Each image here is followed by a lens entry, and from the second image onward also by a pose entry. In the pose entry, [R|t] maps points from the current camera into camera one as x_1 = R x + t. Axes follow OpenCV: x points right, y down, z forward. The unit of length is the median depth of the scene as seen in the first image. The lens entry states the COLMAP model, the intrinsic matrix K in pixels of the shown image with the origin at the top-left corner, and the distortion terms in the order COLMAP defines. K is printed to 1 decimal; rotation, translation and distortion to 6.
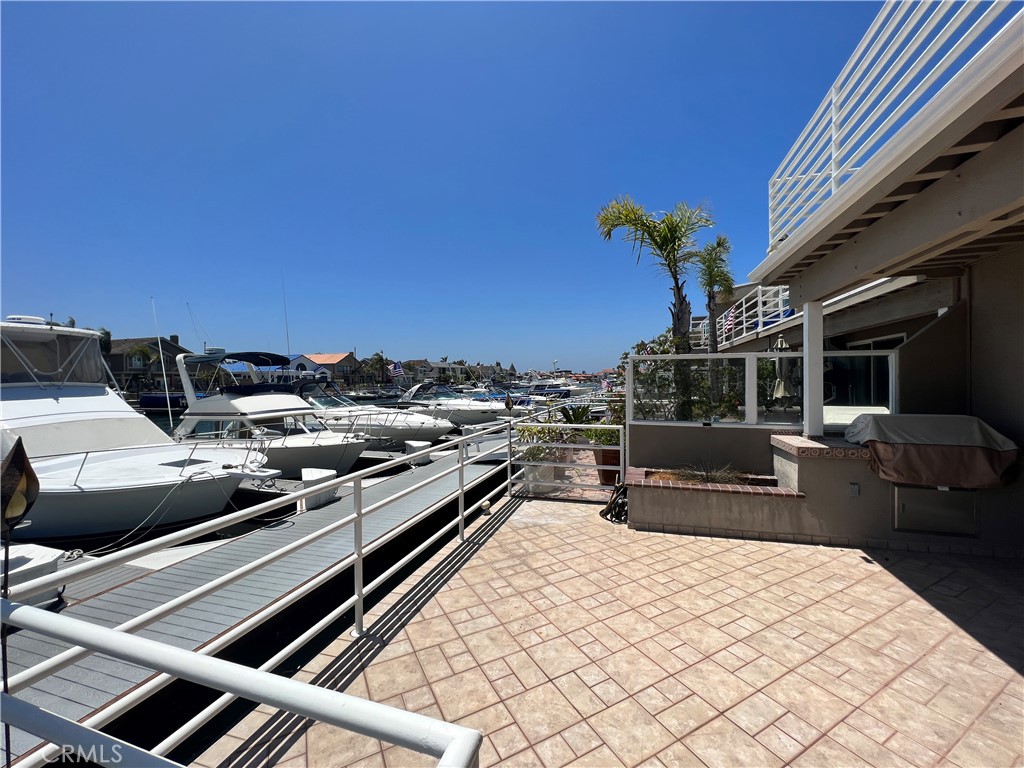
lens RADIAL K [[412.1, 0, 510.4], [0, 412.1, 385.3], [0, 0, 1]] dist [-0.000839, 0.000085]
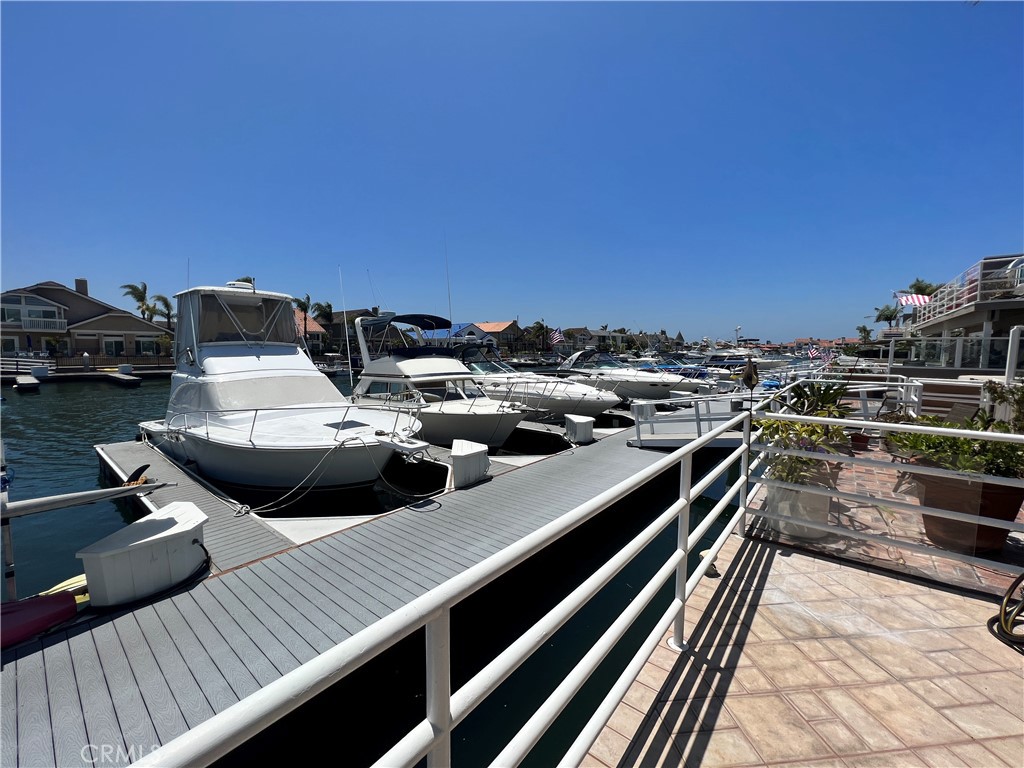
lens RADIAL K [[412.1, 0, 508.7], [0, 412.1, 380.8], [0, 0, 1]] dist [-0.000839, 0.000085]
pose [[0.927186, 0.042645, -0.372166, -0.057523], [-0.018621, 0.997518, 0.067911, 0.009180], [0.374138, -0.056036, 0.925679, 0.197264]]
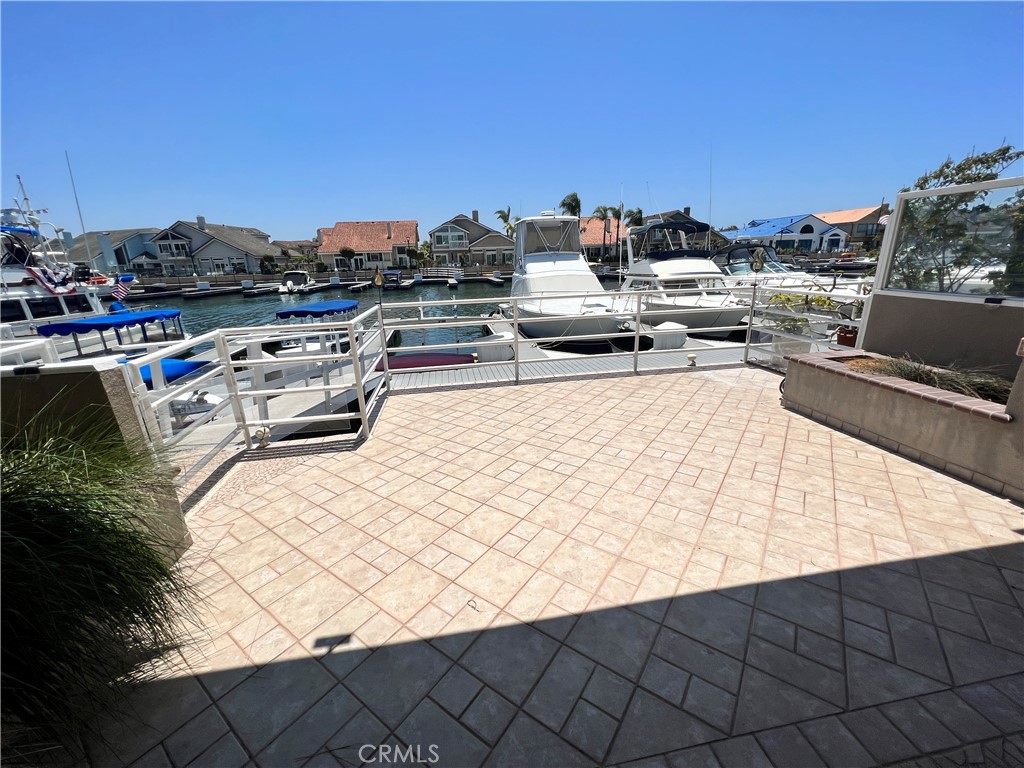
lens RADIAL K [[408.2, 0, 509.4], [0, 408.2, 379.7], [0, 0, 1]] dist [0.000897, 0.000160]
pose [[0.447625, 0.249359, -0.858750, 0.346857], [0.018178, 0.957597, 0.287538, 0.009268], [0.894036, -0.144320, 0.424112, 0.035667]]
